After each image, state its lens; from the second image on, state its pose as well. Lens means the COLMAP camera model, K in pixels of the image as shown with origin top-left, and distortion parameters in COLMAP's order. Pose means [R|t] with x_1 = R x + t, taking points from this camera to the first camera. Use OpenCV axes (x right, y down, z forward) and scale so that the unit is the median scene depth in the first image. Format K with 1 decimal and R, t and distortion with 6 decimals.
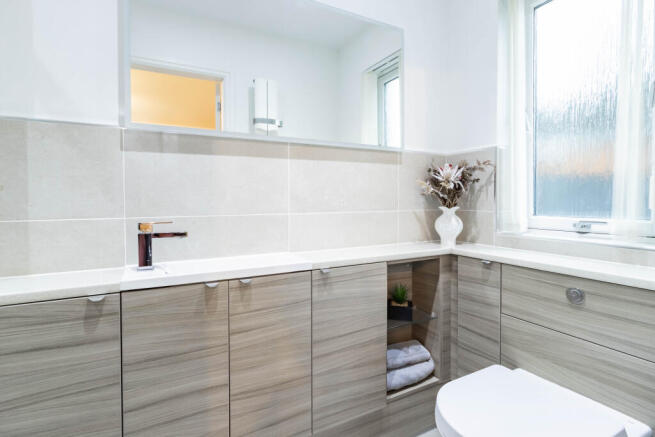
lens RADIAL K [[311.2, 0, 306.1], [0, 311.2, 205.8], [0, 0, 1]] dist [0.005231, -0.000290]
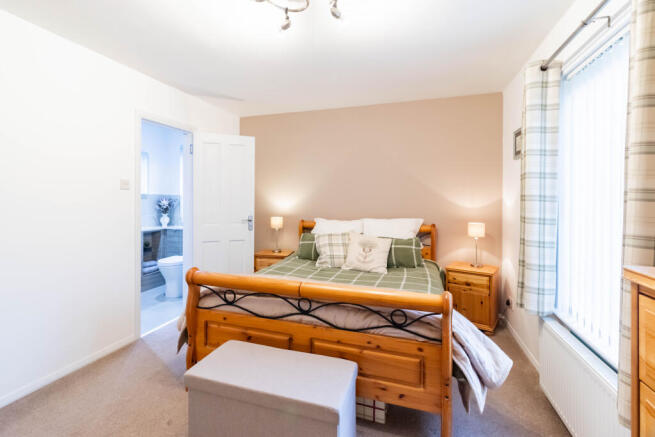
lens RADIAL K [[311.2, 0, 304.8], [0, 311.2, 200.8], [0, 0, 1]] dist [0.005231, -0.000290]
pose [[0.722839, 0.001663, 0.691014, -0.883535], [0.003545, 0.999975, -0.006115, -0.135338], [-0.691007, 0.006870, 0.722815, -2.899727]]
